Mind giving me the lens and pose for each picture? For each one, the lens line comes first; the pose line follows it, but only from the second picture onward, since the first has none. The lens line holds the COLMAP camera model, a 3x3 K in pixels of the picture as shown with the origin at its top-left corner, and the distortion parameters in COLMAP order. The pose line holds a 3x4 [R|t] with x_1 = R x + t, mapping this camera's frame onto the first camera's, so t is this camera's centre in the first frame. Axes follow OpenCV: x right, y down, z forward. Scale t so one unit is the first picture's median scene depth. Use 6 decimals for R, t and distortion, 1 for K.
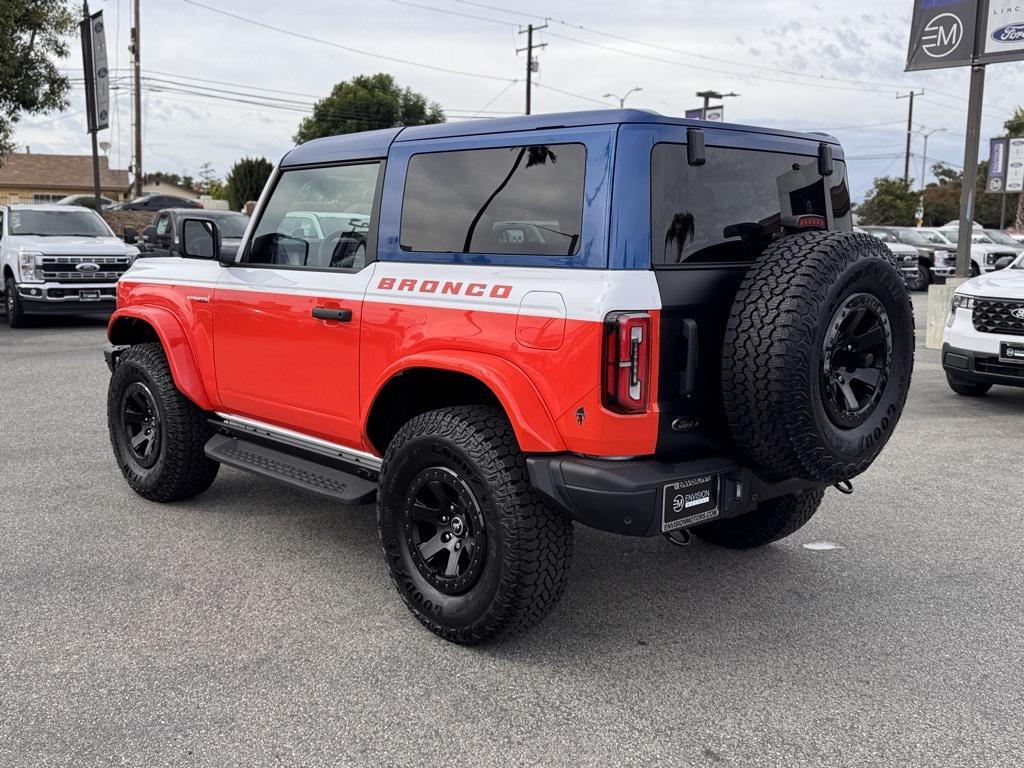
lens RADIAL K [[1059.4, 0, 517.9], [0, 1059.4, 384.7], [0, 0, 1]] dist [0.031683, 0.000000]
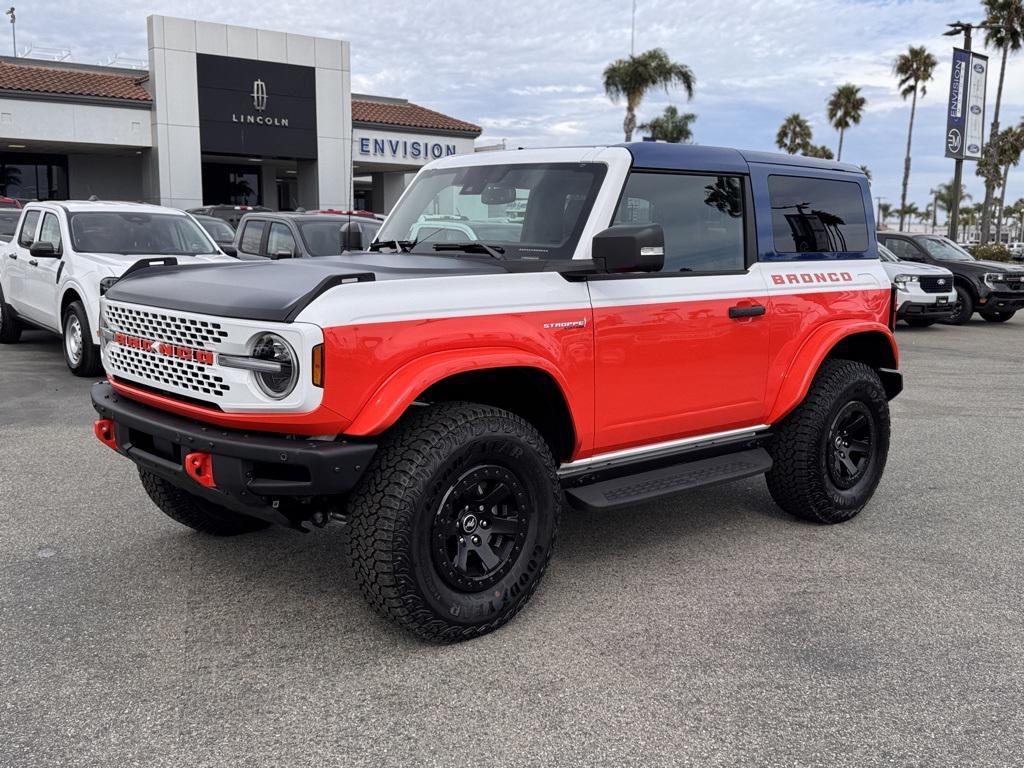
lens RADIAL K [[1059.4, 0, 491.2], [0, 1059.4, 381.7], [0, 0, 1]] dist [0.031683, 0.000000]
pose [[-0.013518, -0.145797, 0.989222, -0.277196], [0.127753, 0.980953, 0.146324, -0.041239], [-0.991714, 0.128354, 0.005365, 0.272757]]
